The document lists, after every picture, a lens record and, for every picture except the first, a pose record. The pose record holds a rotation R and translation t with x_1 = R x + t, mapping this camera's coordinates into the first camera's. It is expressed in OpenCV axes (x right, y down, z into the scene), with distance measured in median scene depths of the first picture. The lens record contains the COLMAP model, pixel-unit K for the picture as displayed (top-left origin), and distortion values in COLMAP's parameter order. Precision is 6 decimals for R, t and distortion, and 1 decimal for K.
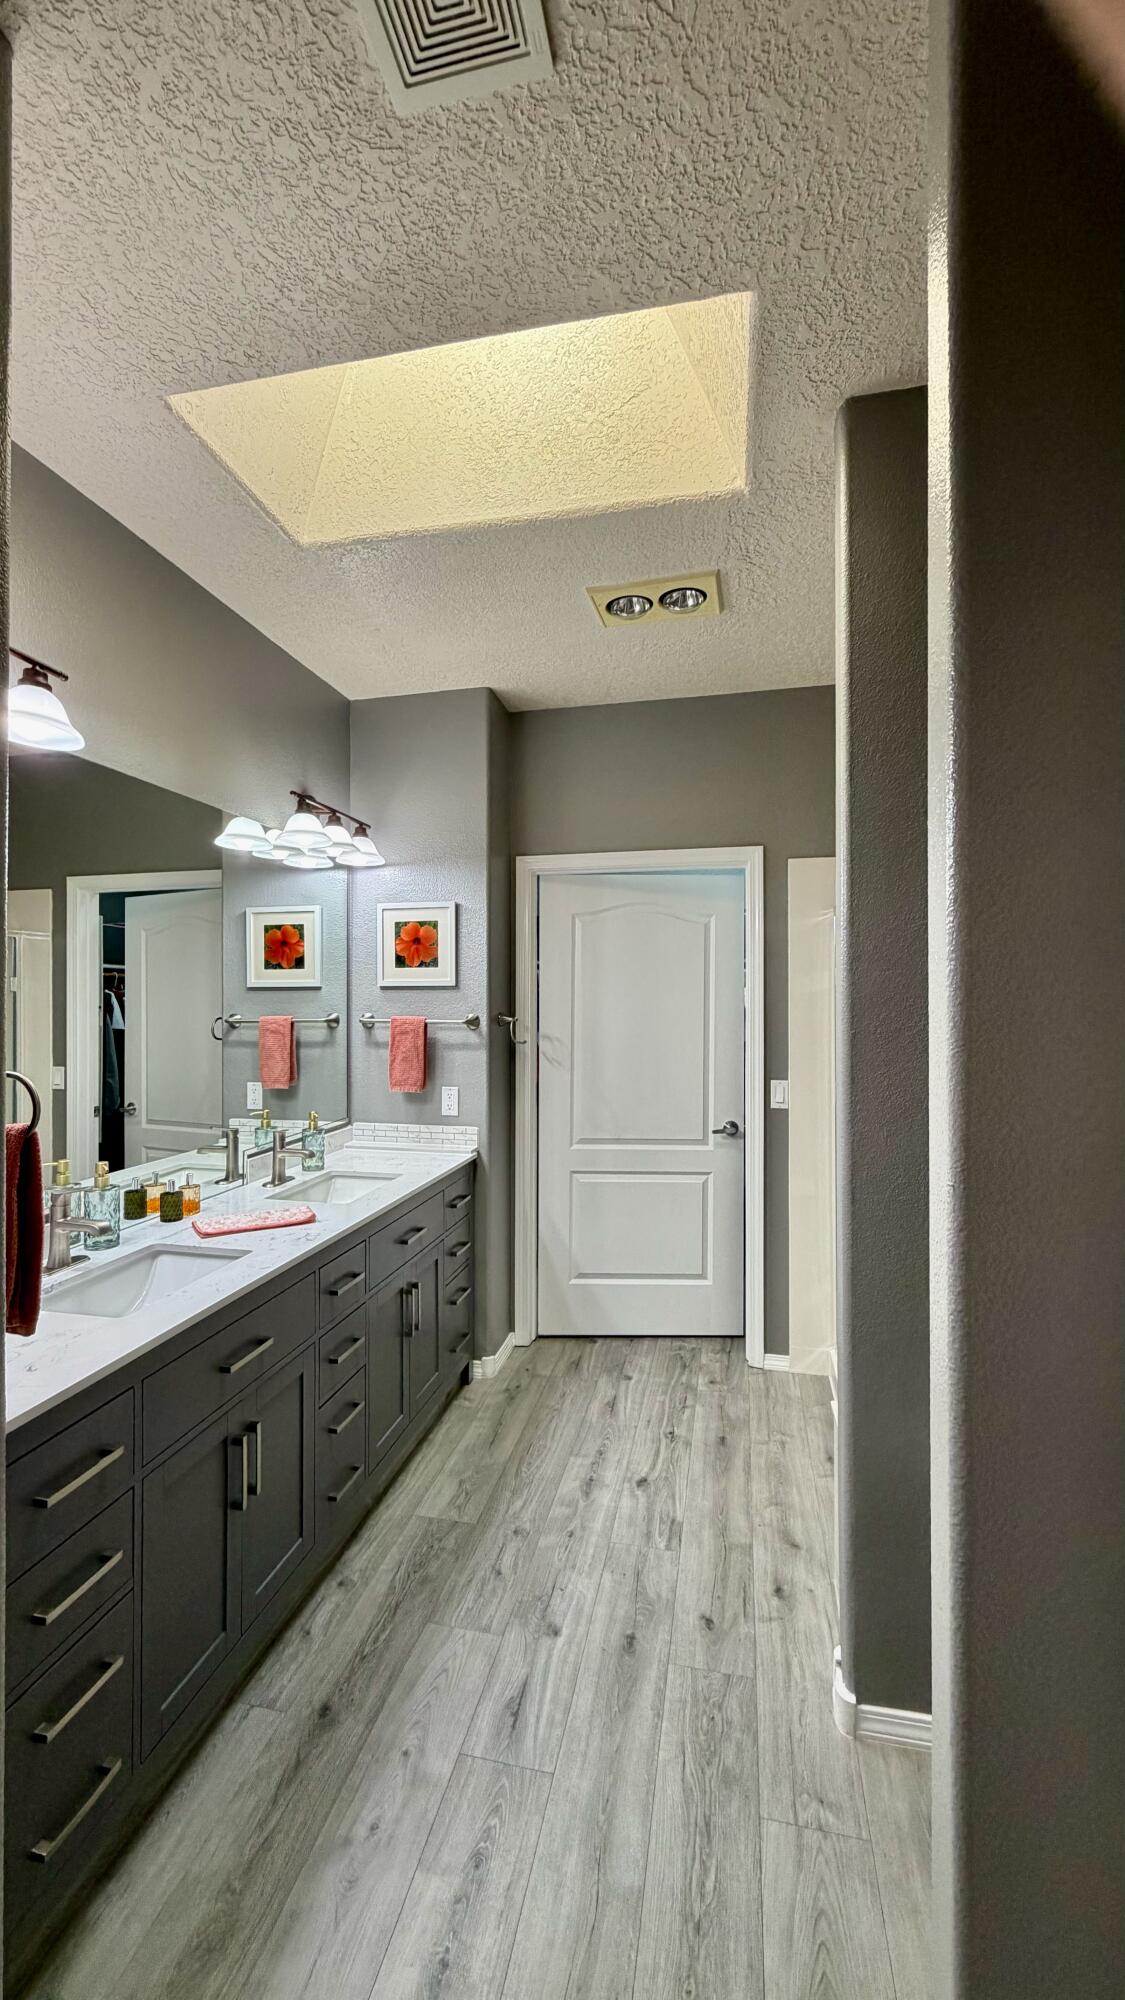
lens RADIAL K [[799.6, 0, 562.5], [0, 799.6, 1000.0], [0, 0, 1]] dist [0.000033, -0.000116]
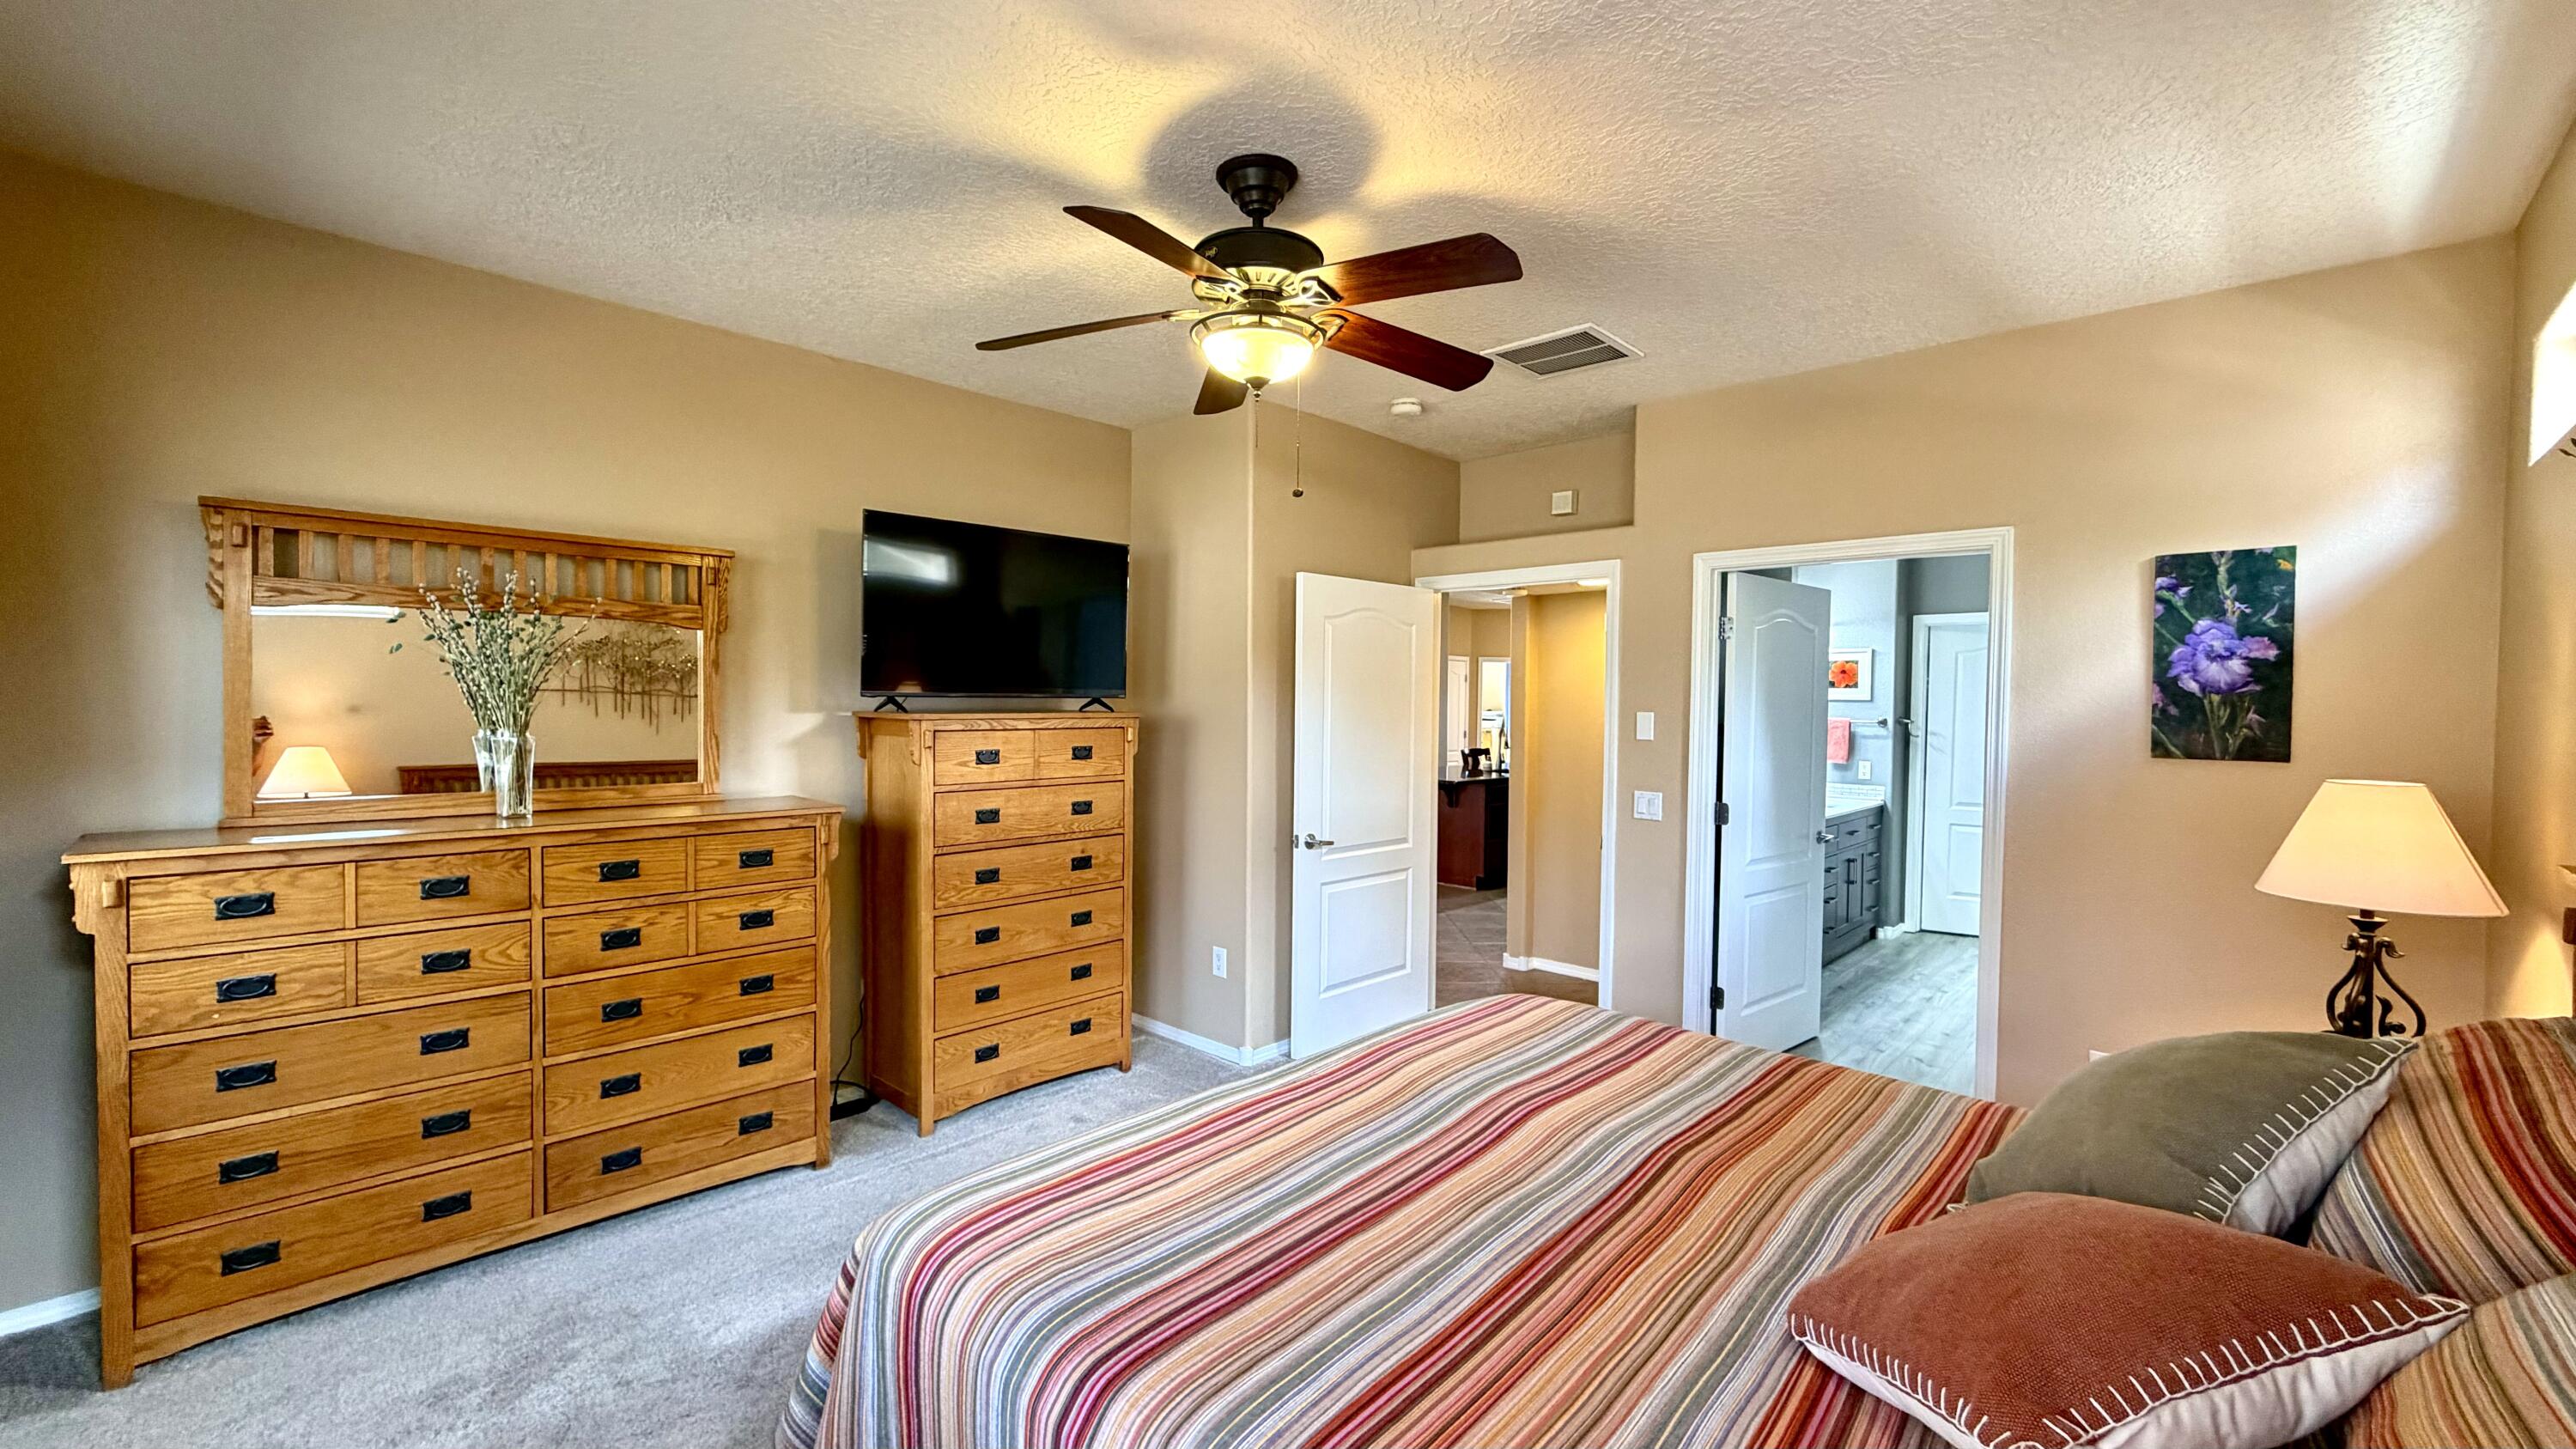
lens RADIAL K [[1030.1, 0, 1282.5], [0, 1030.1, 723.1], [0, 0, 1]] dist [0.000033, -0.000116]
pose [[0.856243, 0.020845, -0.516152, -0.074687], [-0.009938, 0.999665, 0.023885, -0.008634], [0.516477, -0.015321, 0.856164, -1.413506]]
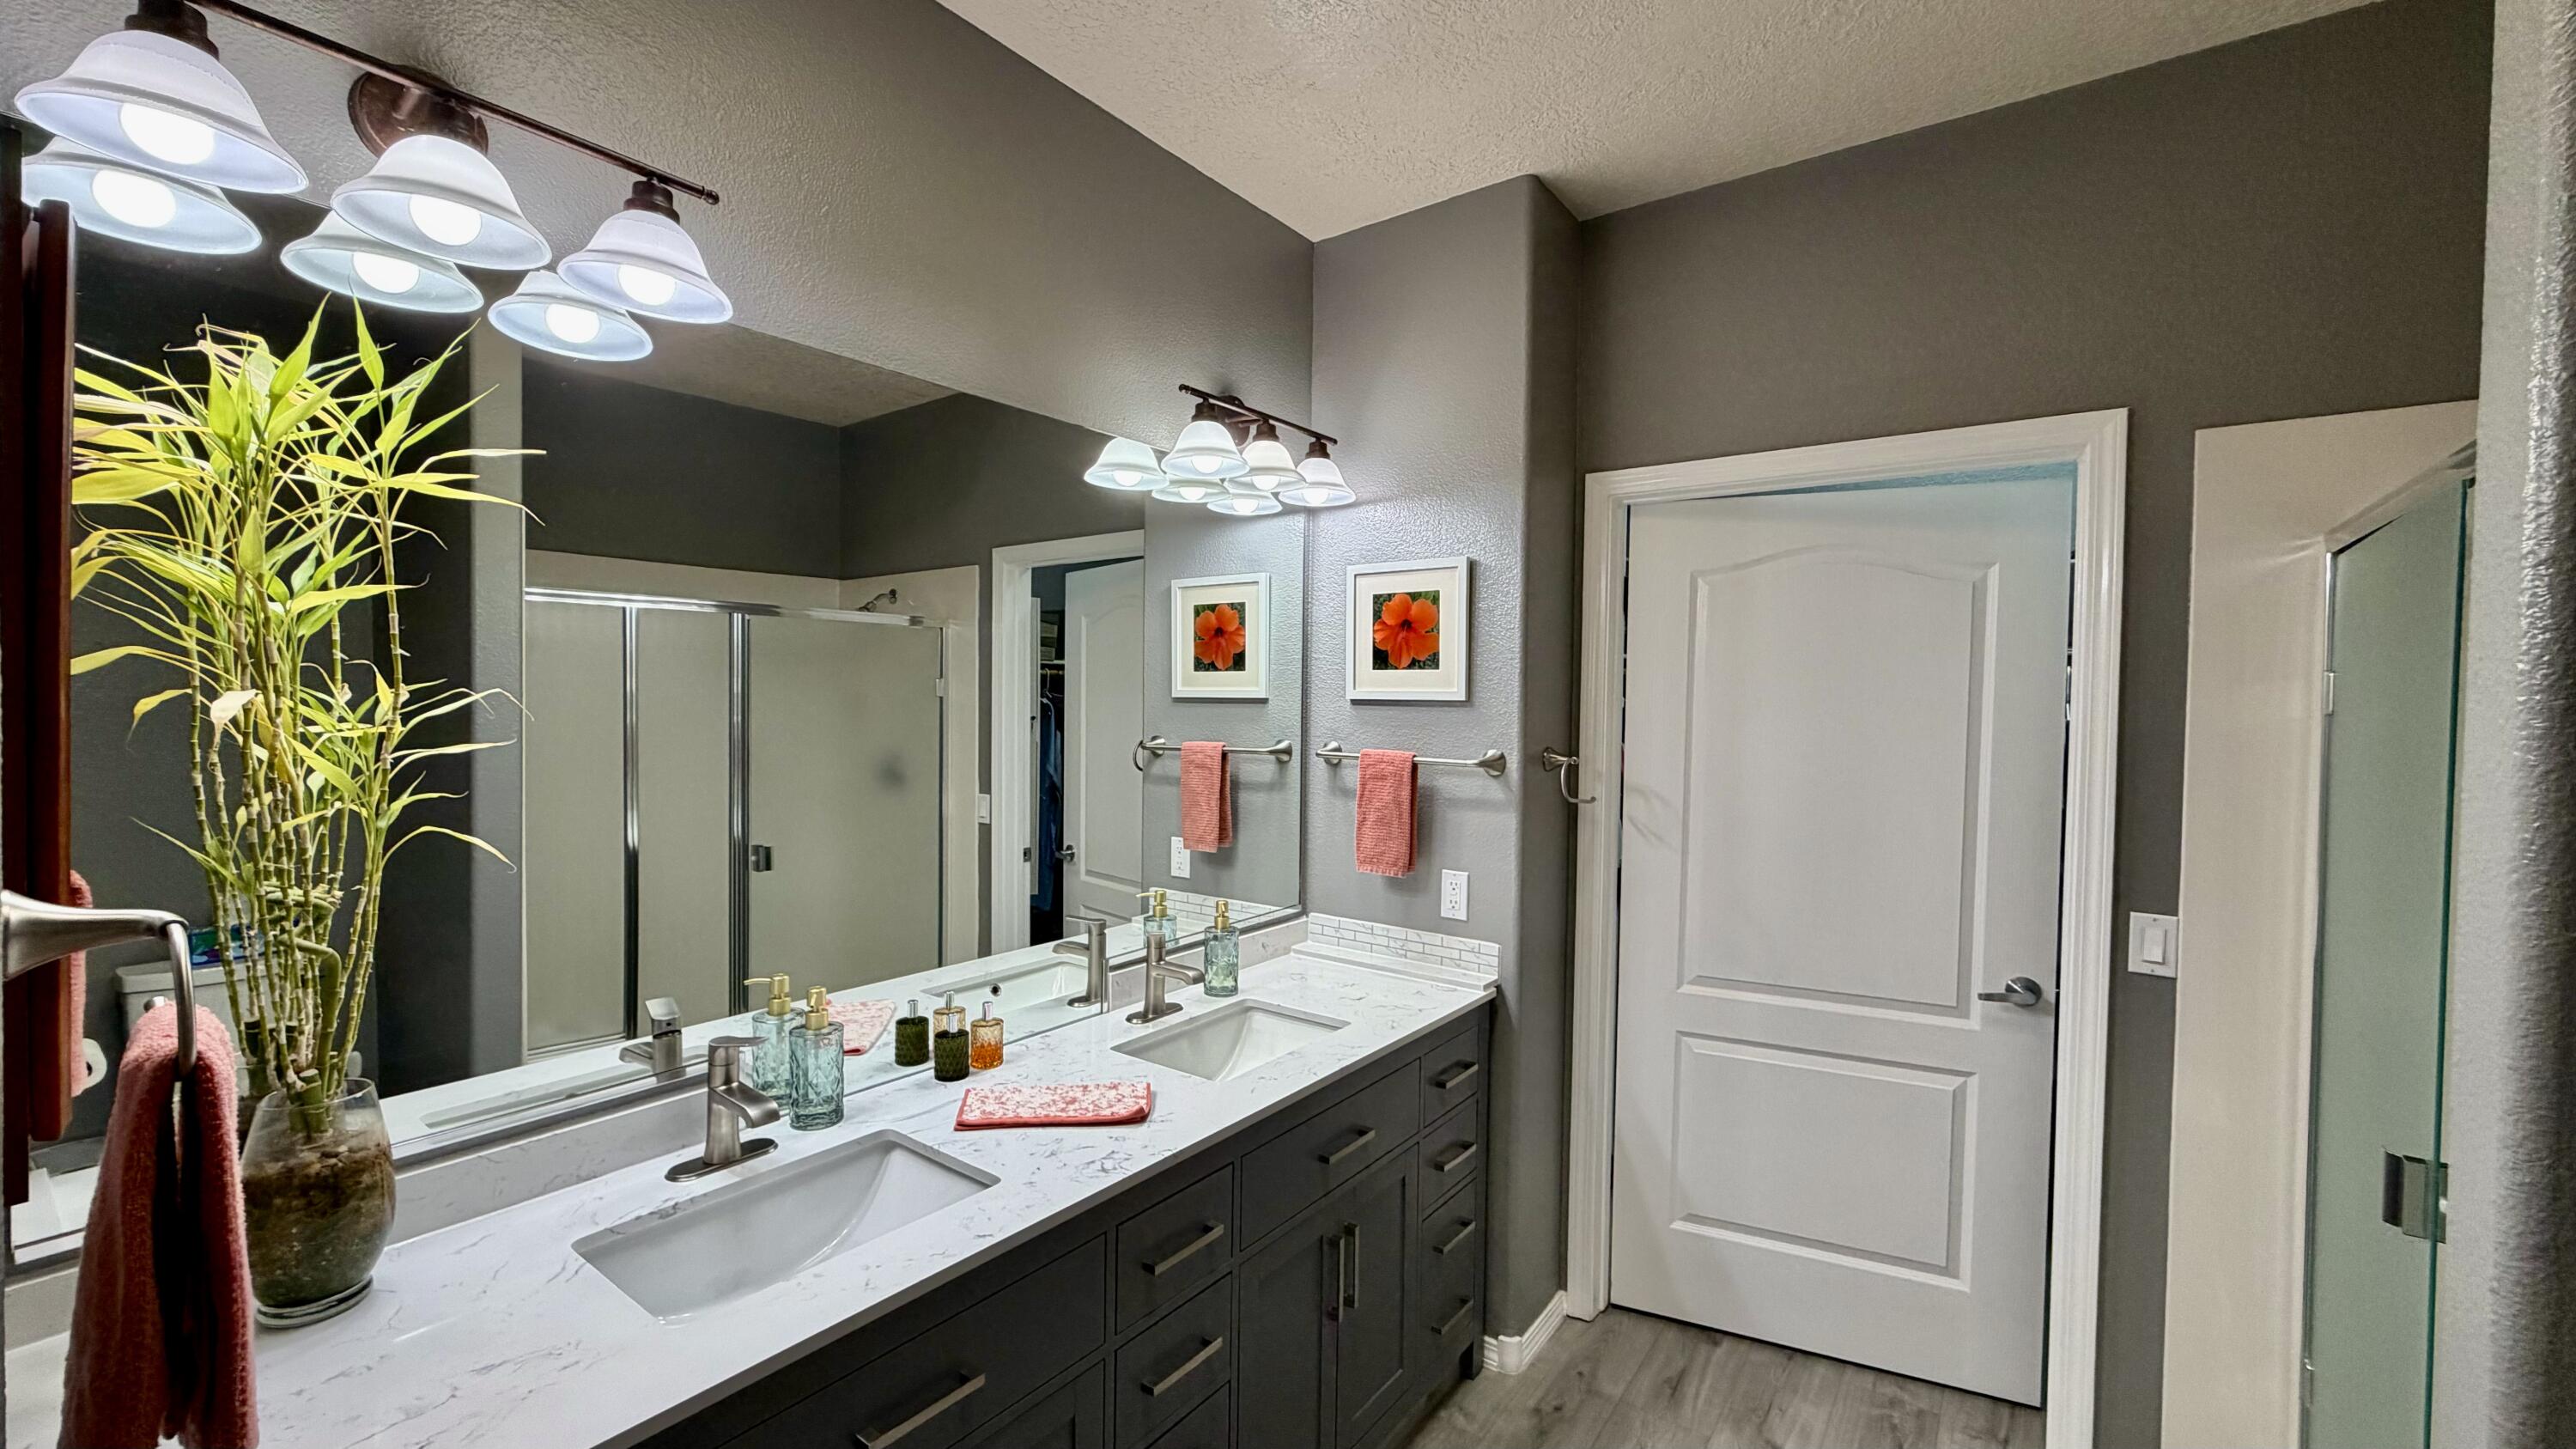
lens RADIAL K [[1030.1, 0, 1282.5], [0, 1030.1, 723.1], [0, 0, 1]] dist [0.000033, -0.000116]
pose [[0.913586, 0.021911, -0.406055, 0.049778], [-0.012726, 0.999599, 0.025305, -0.018498], [0.406446, -0.017951, 0.913498, 0.250131]]
